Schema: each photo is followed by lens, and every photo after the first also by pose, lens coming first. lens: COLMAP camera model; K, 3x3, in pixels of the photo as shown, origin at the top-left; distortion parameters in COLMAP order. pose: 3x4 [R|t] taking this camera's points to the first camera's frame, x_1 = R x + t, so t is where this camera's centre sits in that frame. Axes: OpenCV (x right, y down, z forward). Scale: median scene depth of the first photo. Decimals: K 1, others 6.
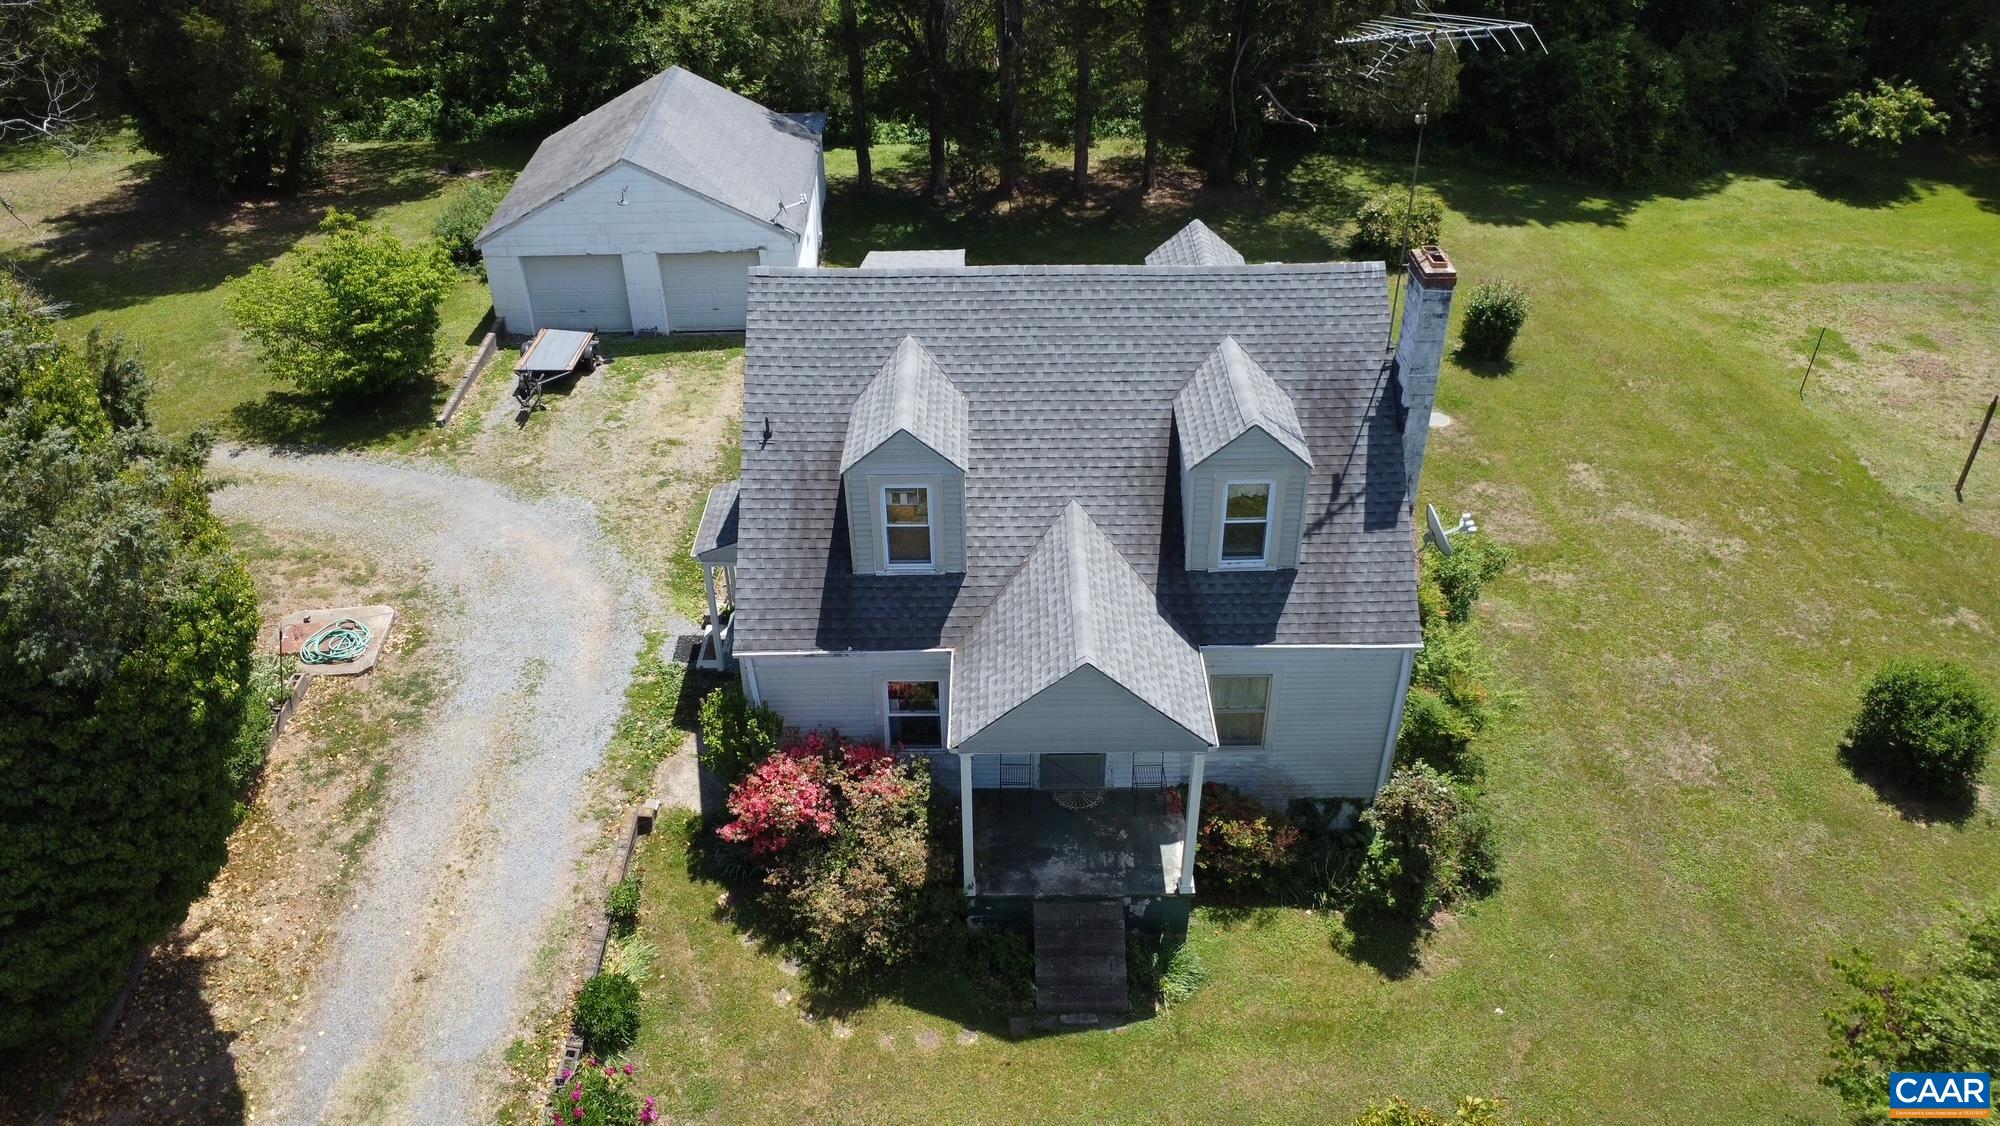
lens RADIAL K [[1445.5, 0, 1000.0], [0, 1445.5, 563.0], [0, 0, 1]] dist [-0.029519, -0.007799]
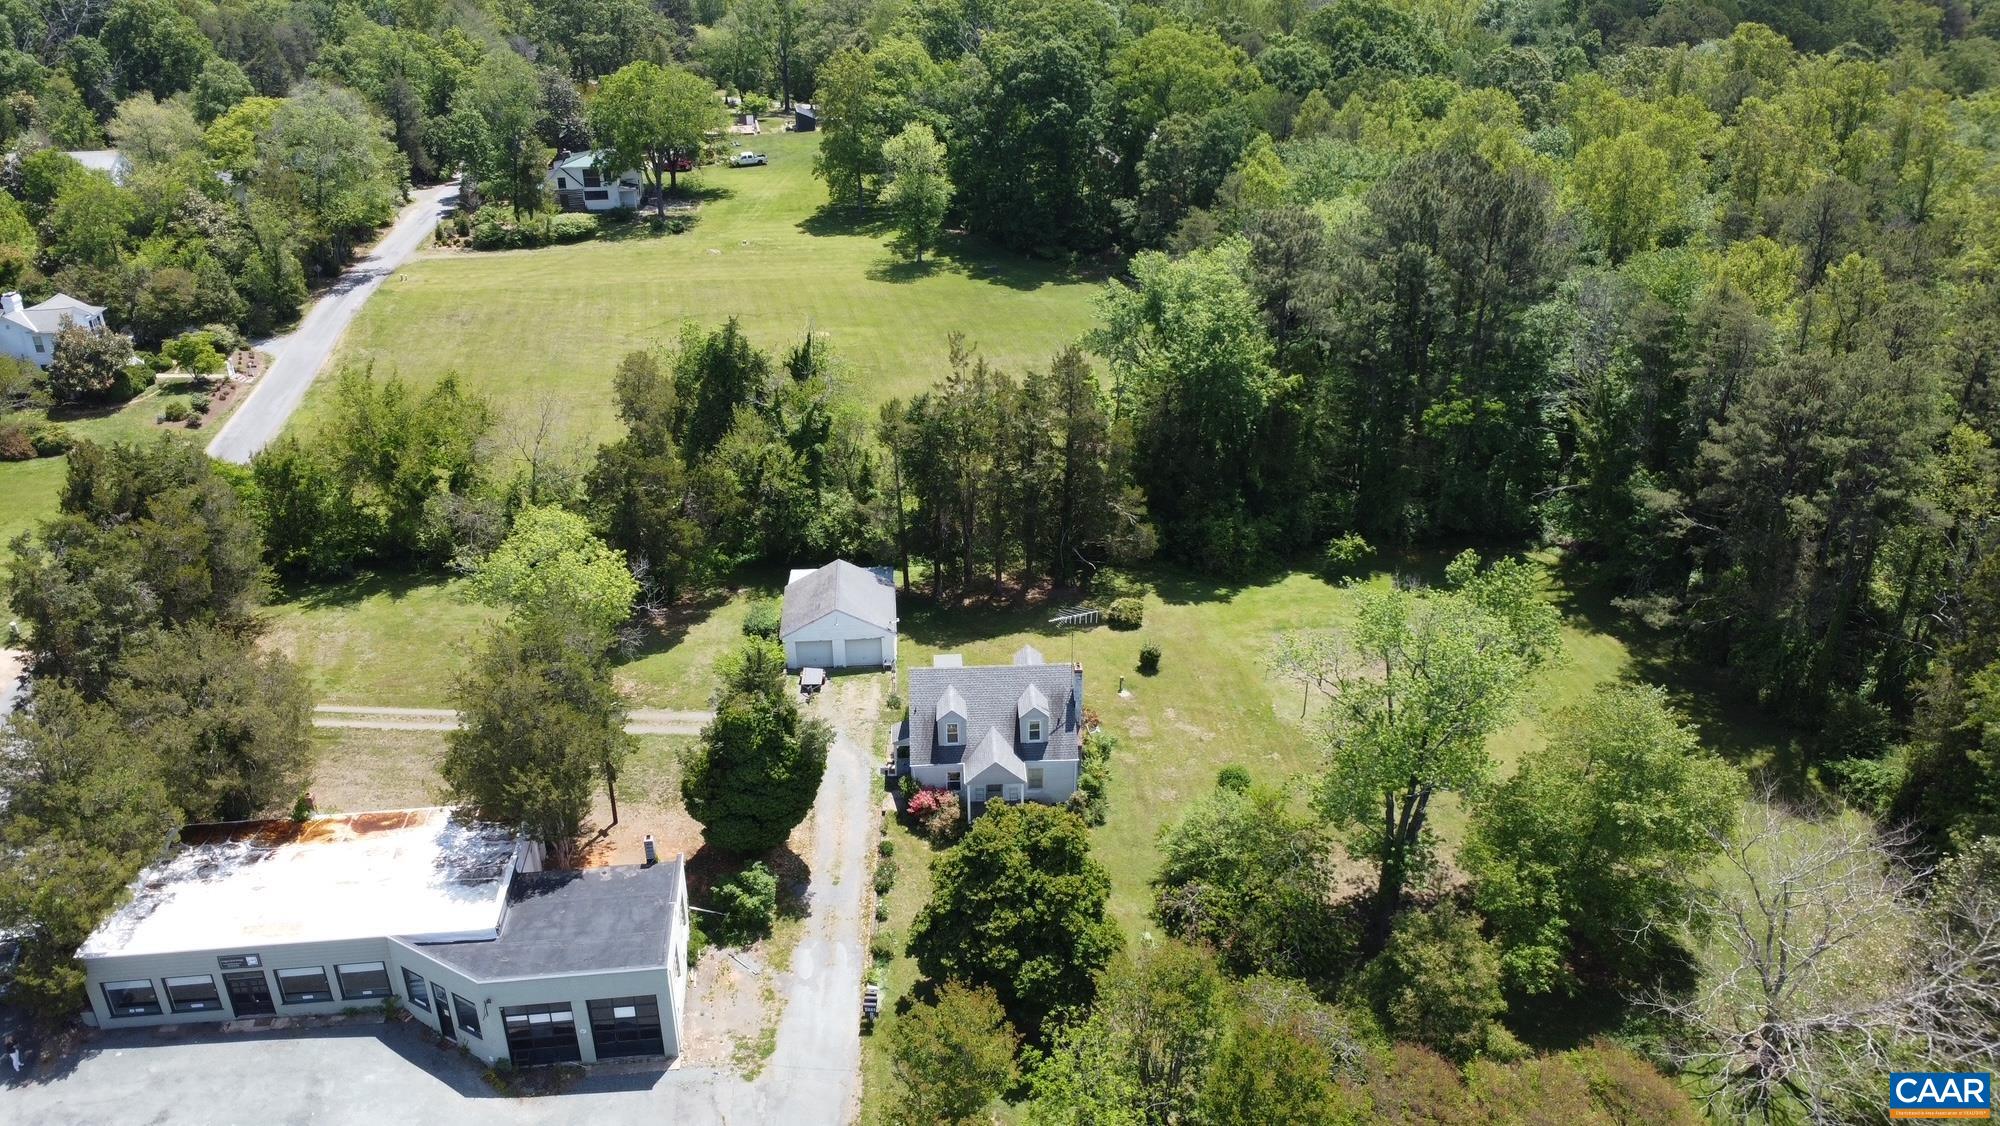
lens RADIAL K [[1390.4, 0, 1000.0], [0, 1390.4, 563.0], [0, 0, 1]] dist [-0.143541, 0.103400]
pose [[0.999016, -0.016702, 0.041079, -0.081162], [0.023005, 0.987157, -0.158091, 0.120198], [-0.037910, 0.158880, 0.986570, -2.904298]]
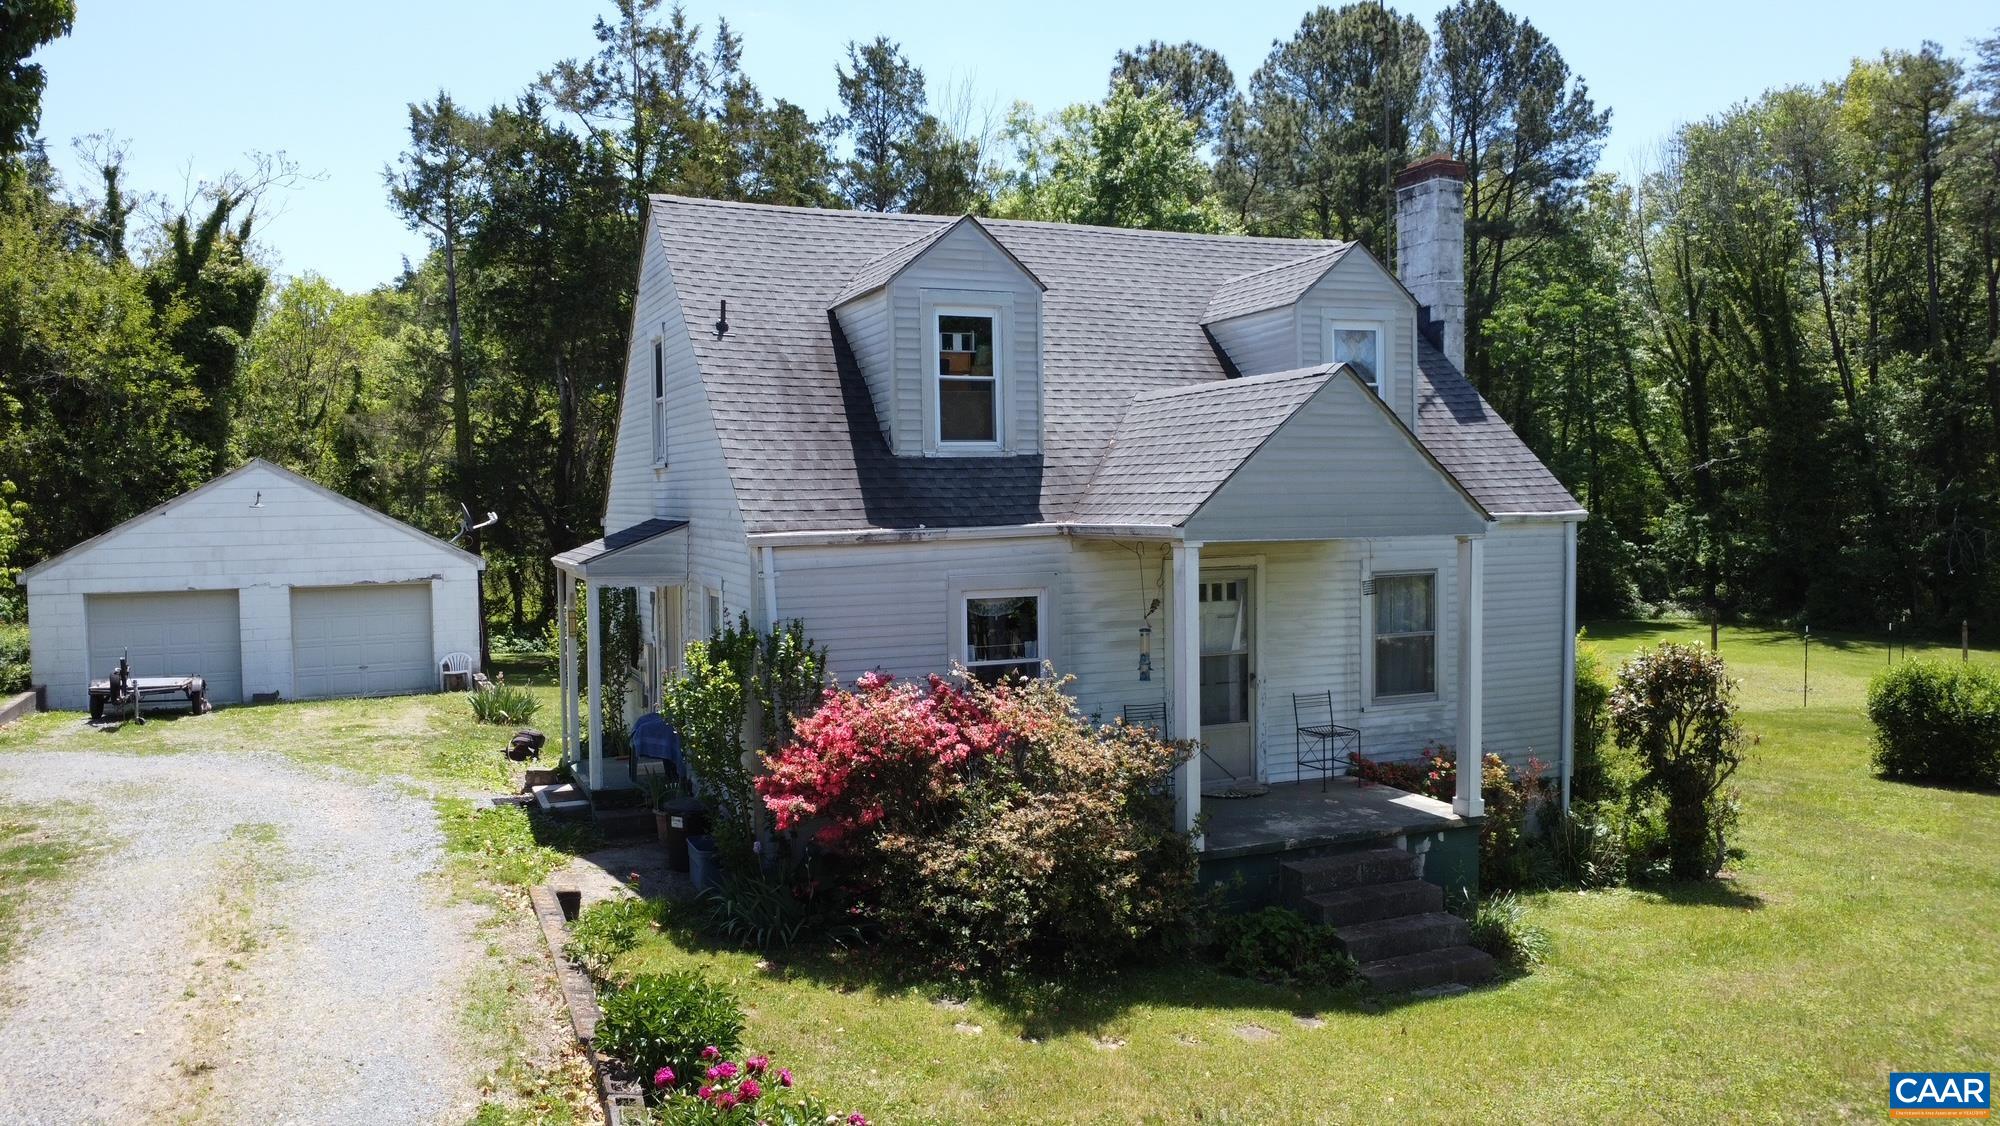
lens RADIAL K [[1445.5, 0, 1000.0], [0, 1445.5, 563.0], [0, 0, 1]] dist [-0.029519, -0.007799]
pose [[0.922524, -0.023610, 0.385217, -0.318727], [0.221022, 0.850559, -0.477177, 0.387410], [-0.316384, 0.525349, 0.789880, 0.468839]]
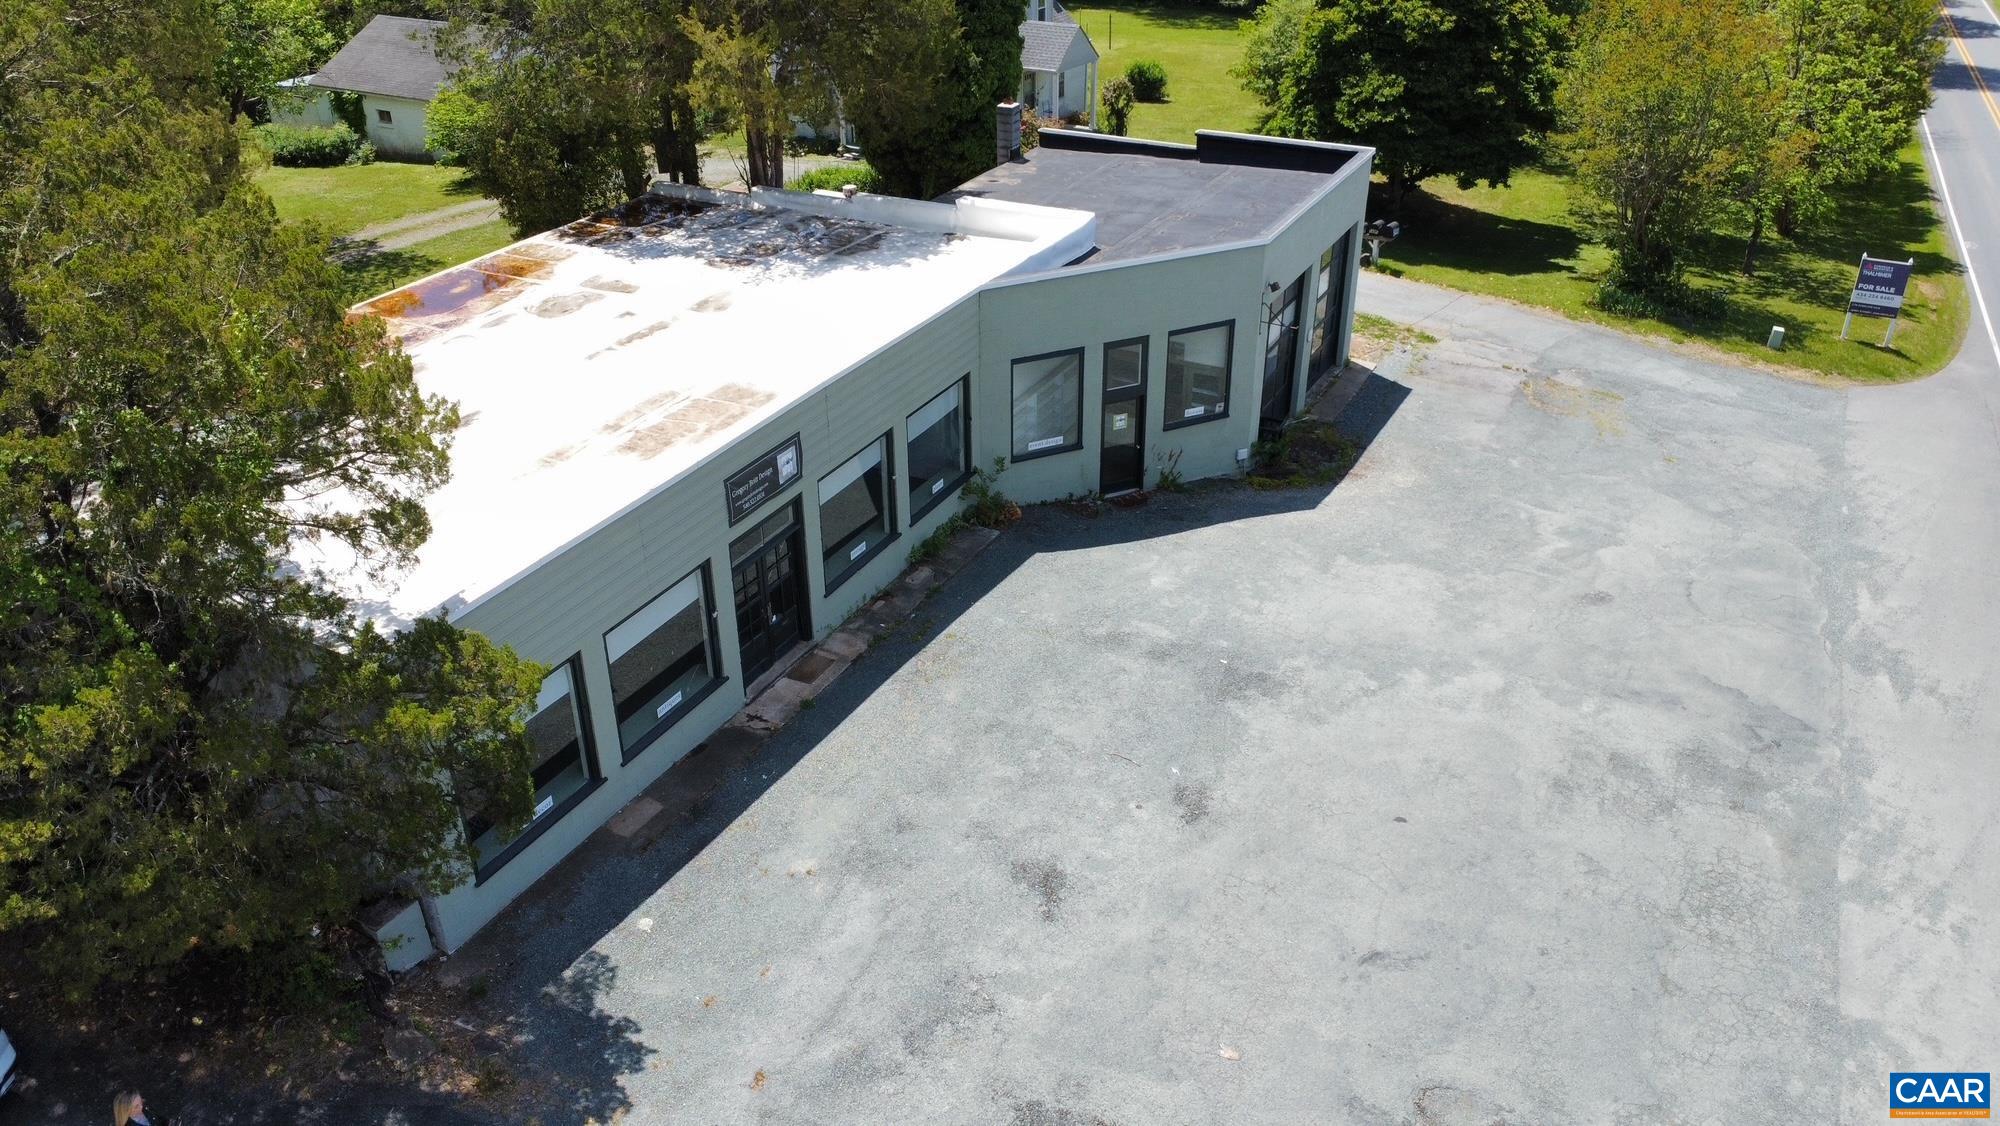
lens RADIAL K [[1445.5, 0, 1000.0], [0, 1445.5, 563.0], [0, 0, 1]] dist [-0.029519, -0.007799]
pose [[0.550465, -0.415091, 0.724353, -2.346958], [0.469689, 0.871280, 0.142352, 0.473231], [-0.690203, 0.261861, 0.674573, -0.563982]]
